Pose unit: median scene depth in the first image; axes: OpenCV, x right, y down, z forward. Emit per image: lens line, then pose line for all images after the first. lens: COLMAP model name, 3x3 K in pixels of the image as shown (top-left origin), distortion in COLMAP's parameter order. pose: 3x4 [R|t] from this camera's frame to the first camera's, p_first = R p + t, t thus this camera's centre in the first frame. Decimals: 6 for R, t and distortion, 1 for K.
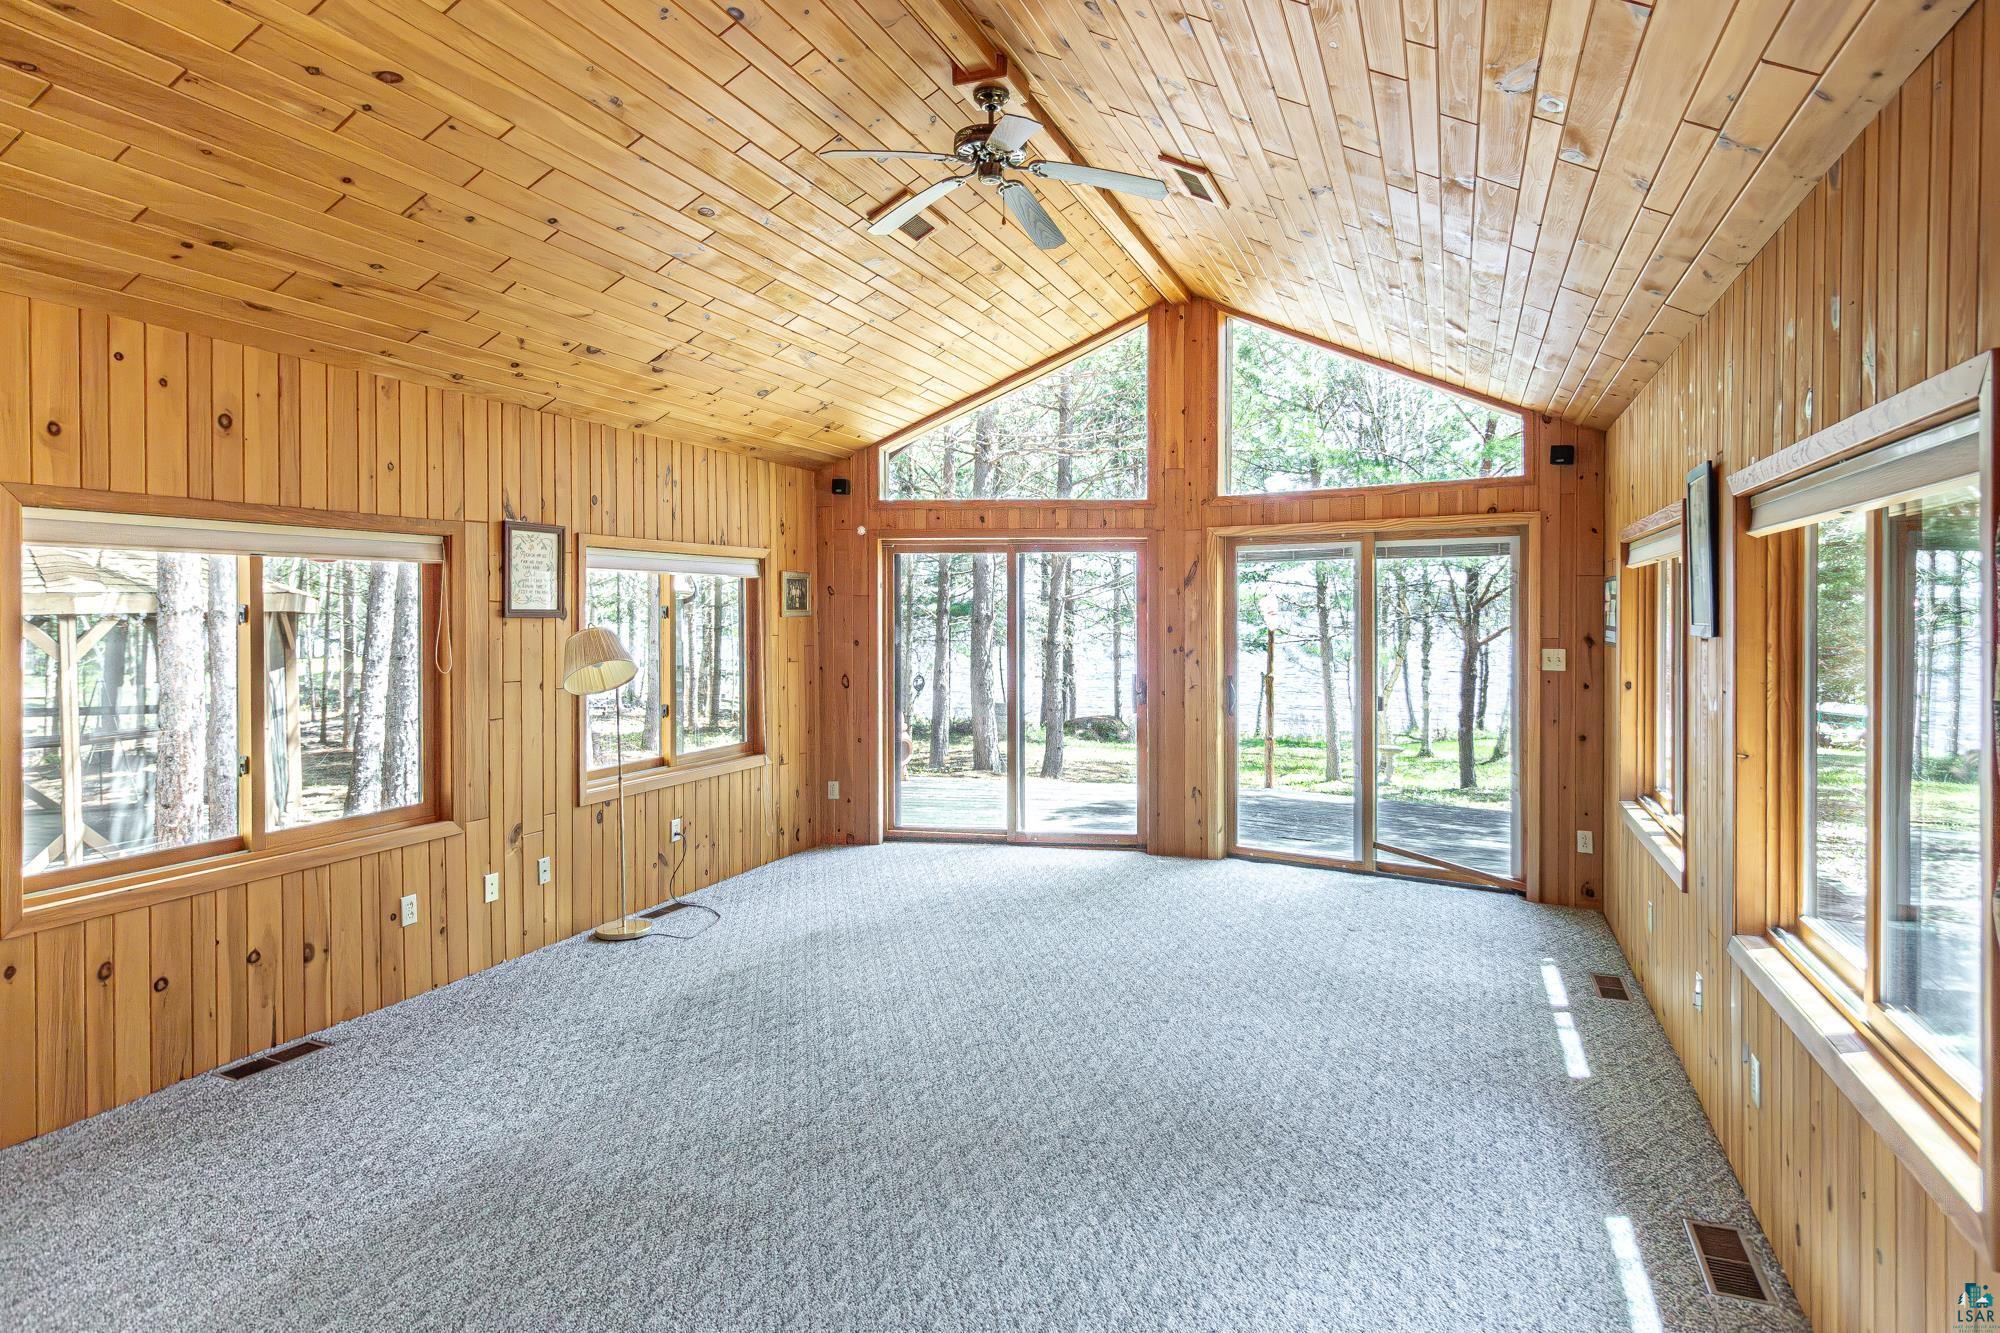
lens RADIAL K [[1090.1, 0, 1025.4], [0, 1090.1, 626.1], [0, 0, 1]] dist [-0.001229, -0.000266]
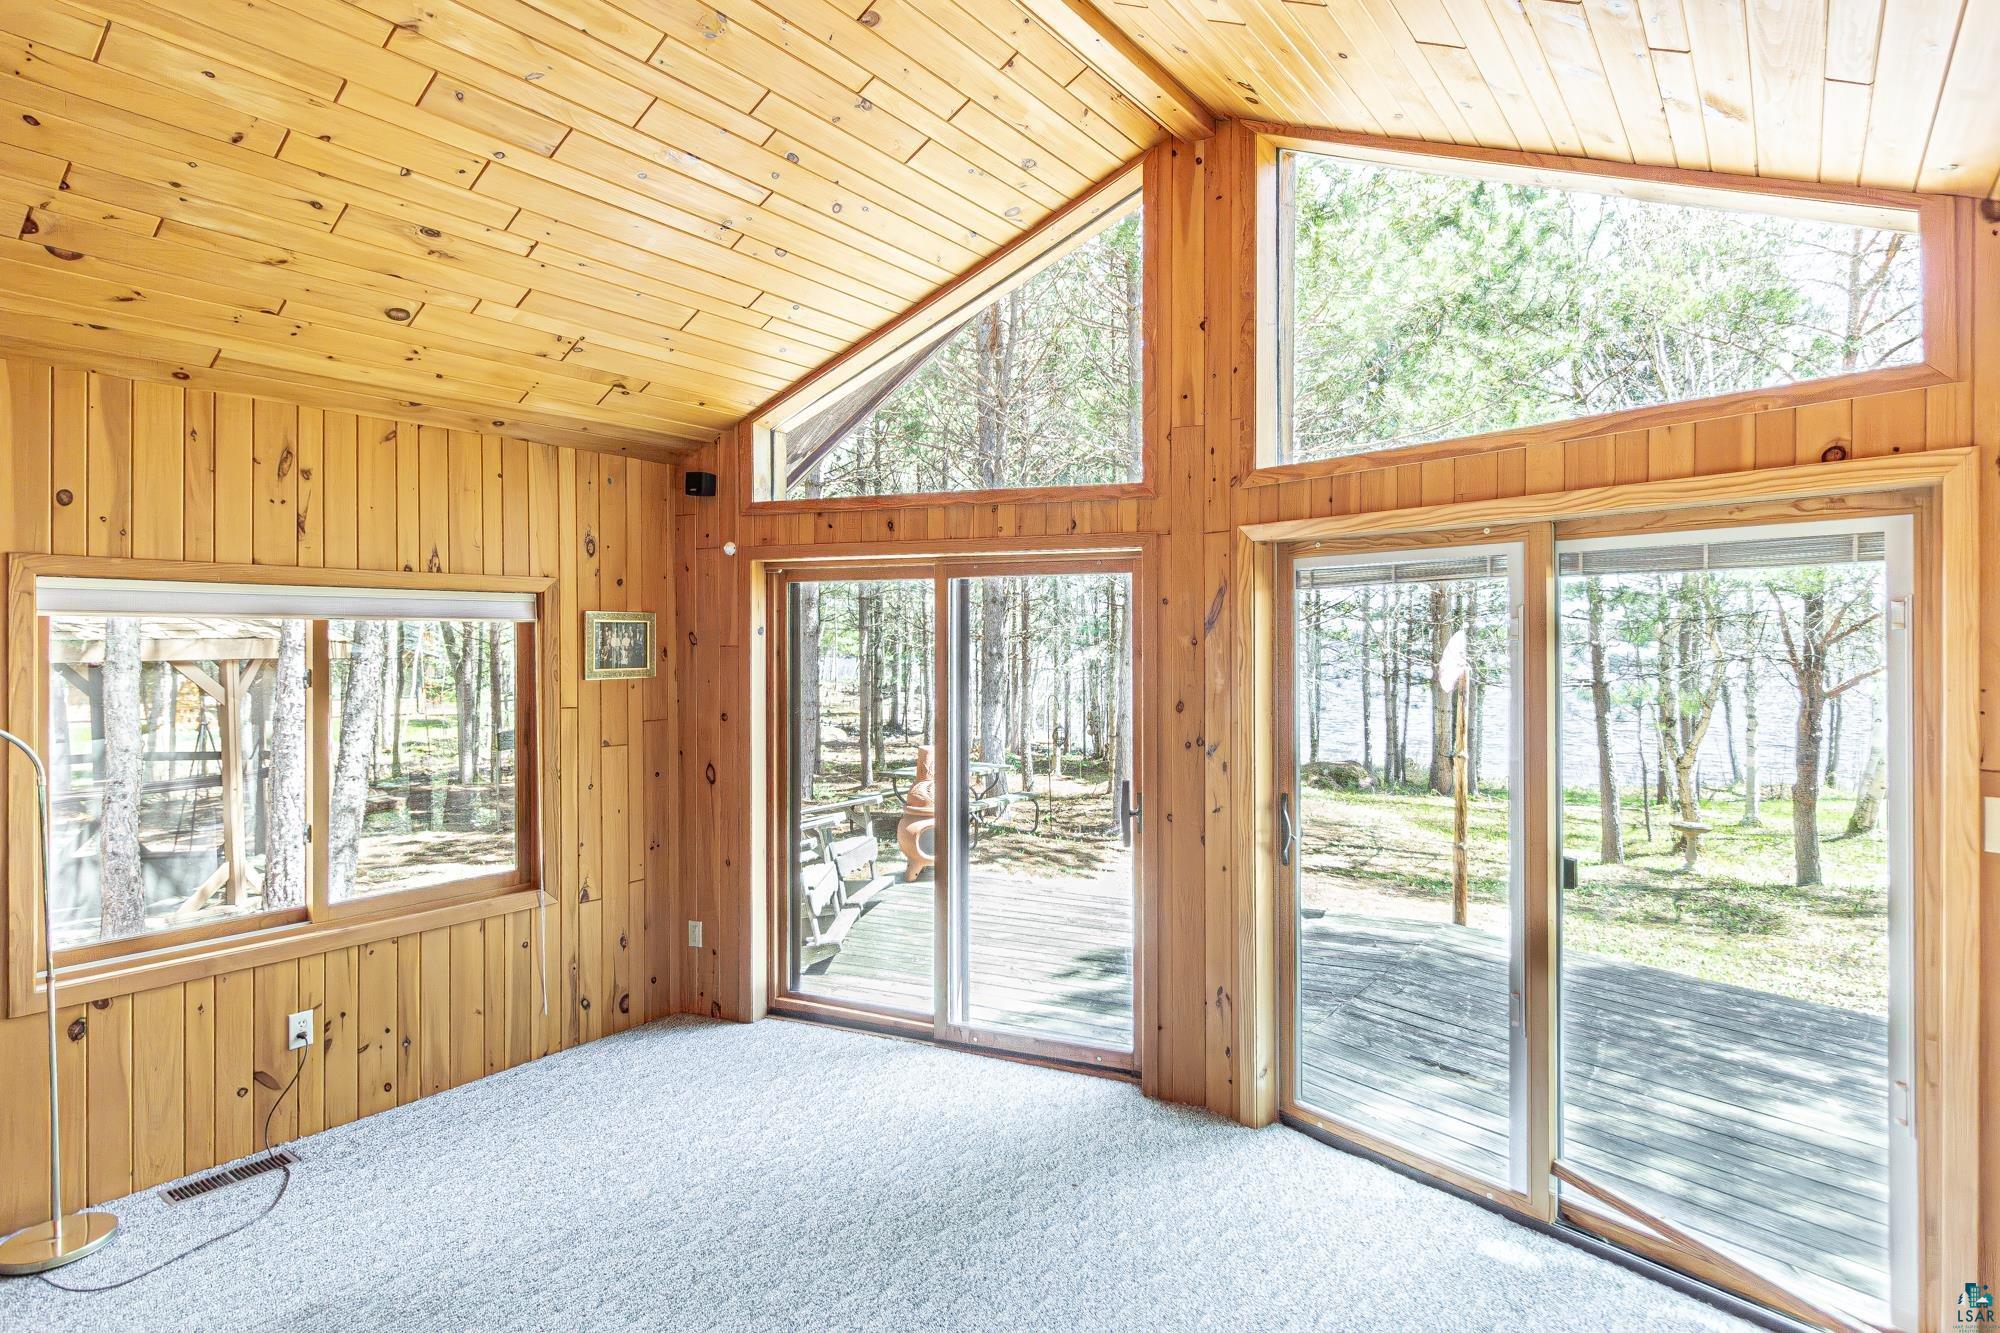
lens RADIAL K [[1041.2, 0, 1016.3], [0, 1041.2, 647.1], [0, 0, 1]] dist [-0.000106, -0.000107]
pose [[0.964030, 0.001101, -0.265790, 0.198335], [-0.003394, 0.999961, -0.008165, -0.024015], [0.265771, 0.008774, 0.963996, 0.455256]]
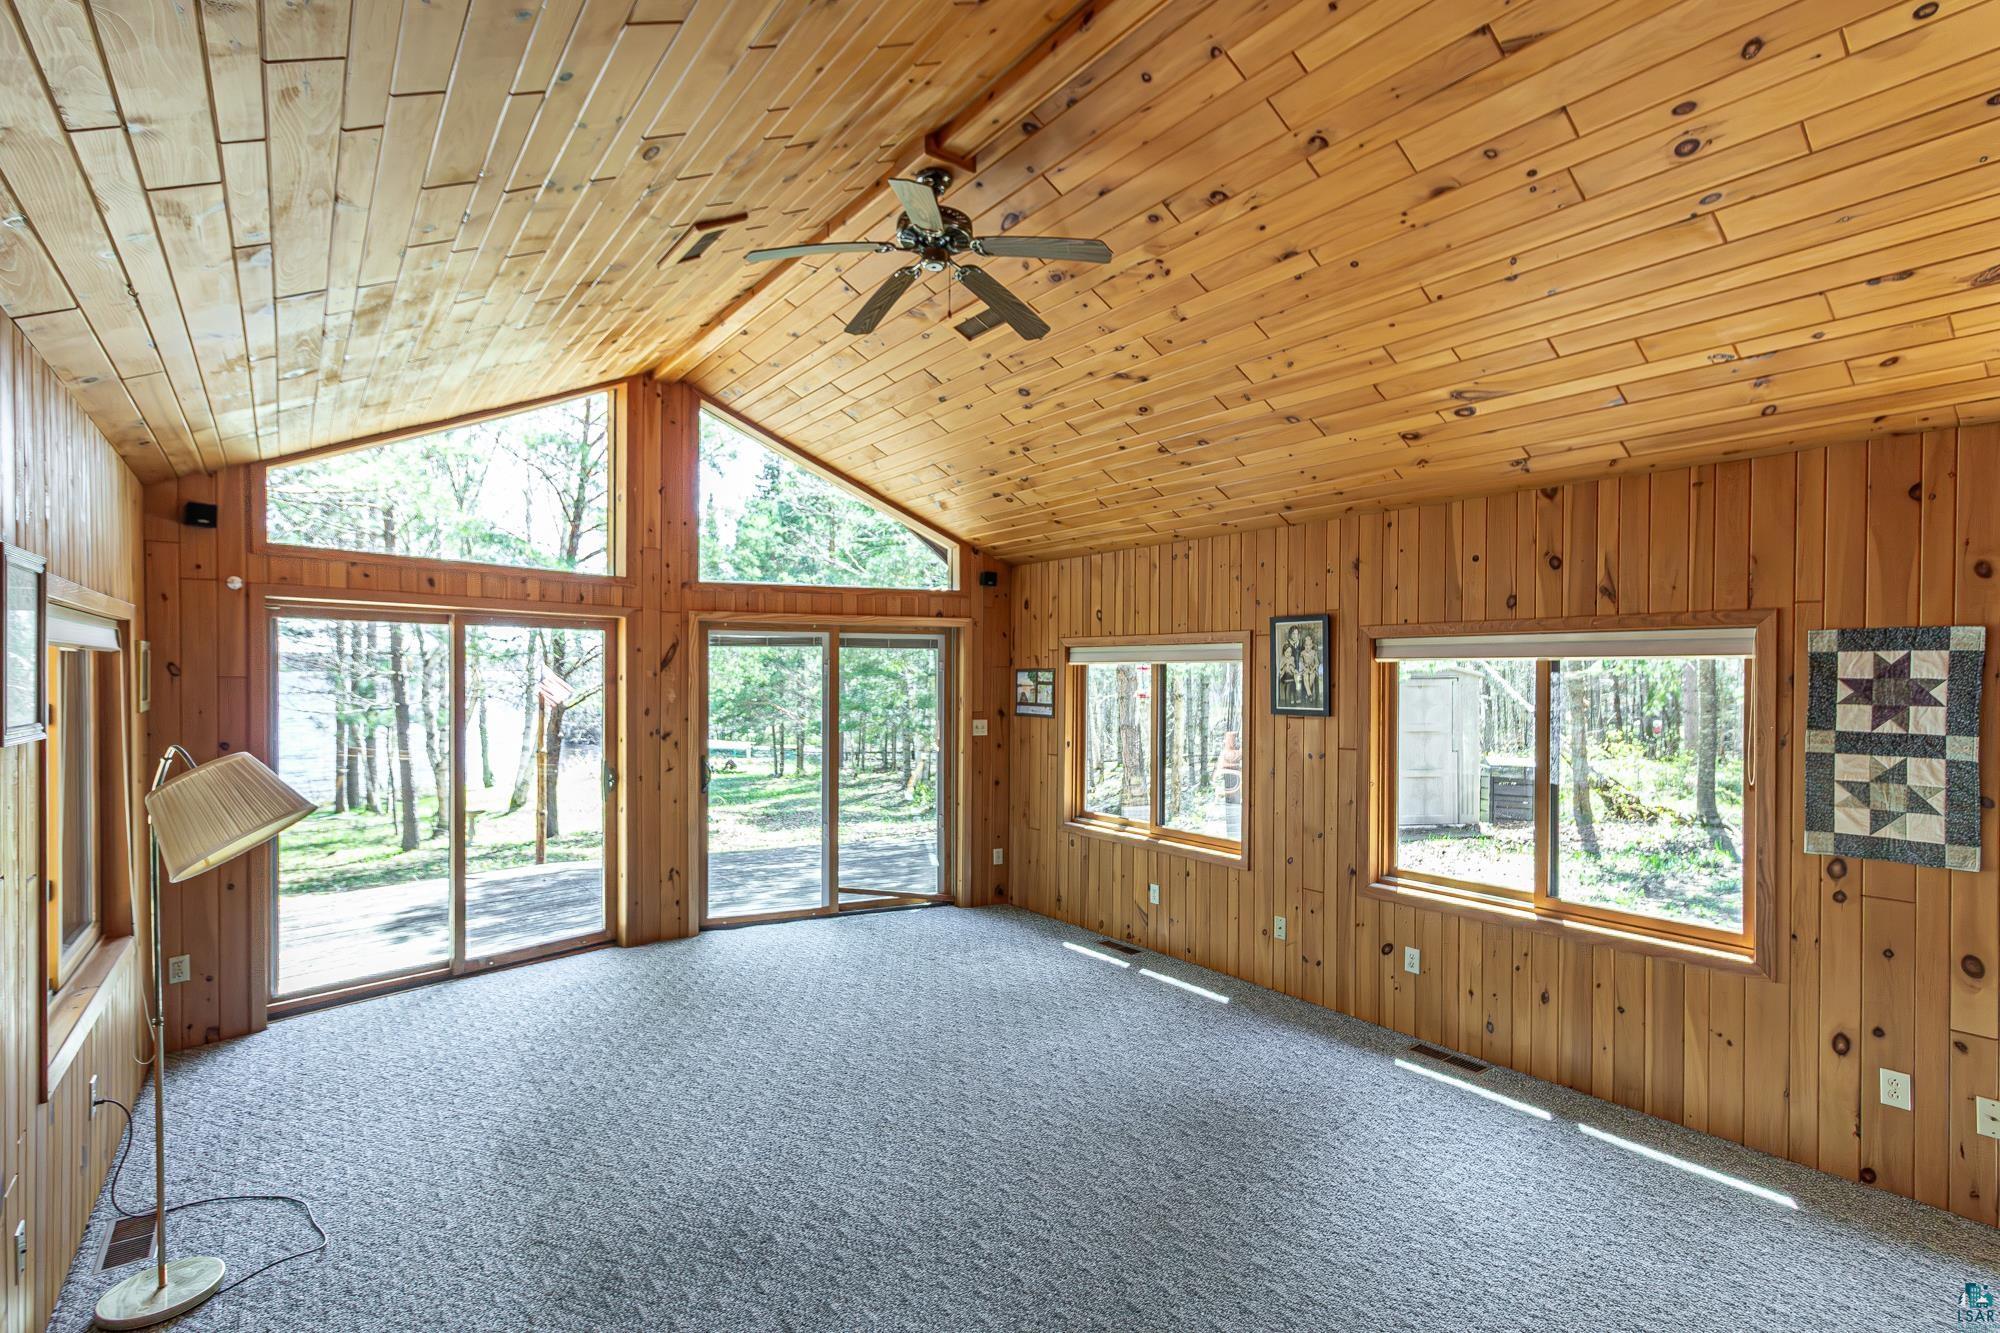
lens RADIAL K [[931.2, 0, 986.3], [0, 931.2, 675.8], [0, 0, 1]] dist [-0.000010, -0.000003]
pose [[0.548010, 0.000940, 0.836471, -0.406457], [0.007911, 0.999949, -0.006306, -0.021948], [-0.836434, 0.010073, 0.547975, 0.291004]]
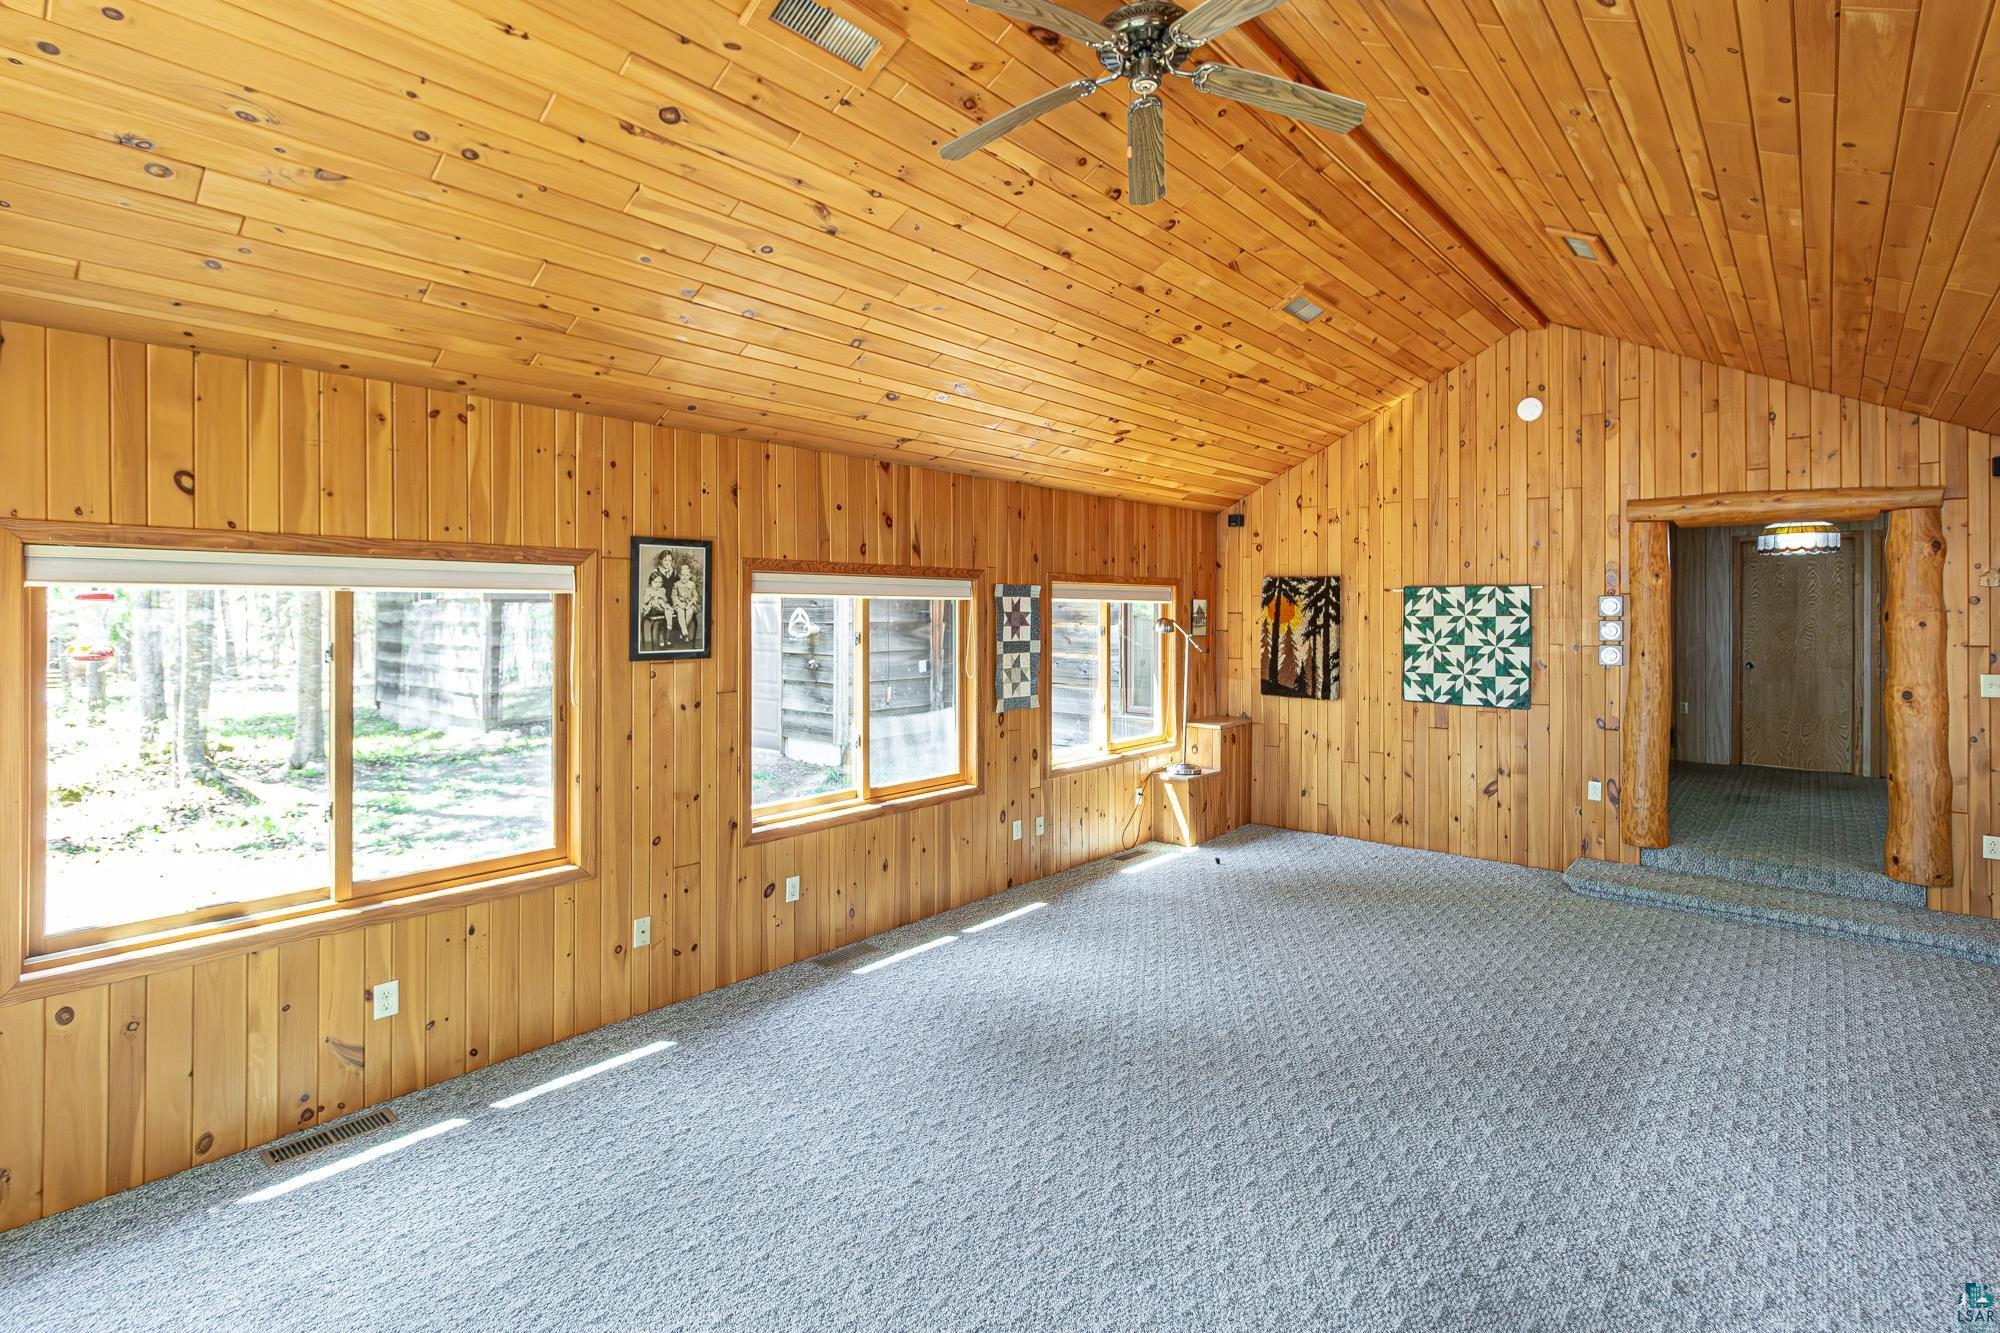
lens RADIAL K [[960.7, 0, 1031.1], [0, 960.7, 610.9], [0, 0, 1]] dist [0.000580, 0.000124]
pose [[-0.945270, -0.000446, 0.326288, -0.101169], [0.004307, 0.999895, 0.013845, -0.032125], [-0.326260, 0.014493, -0.945169, 0.955823]]
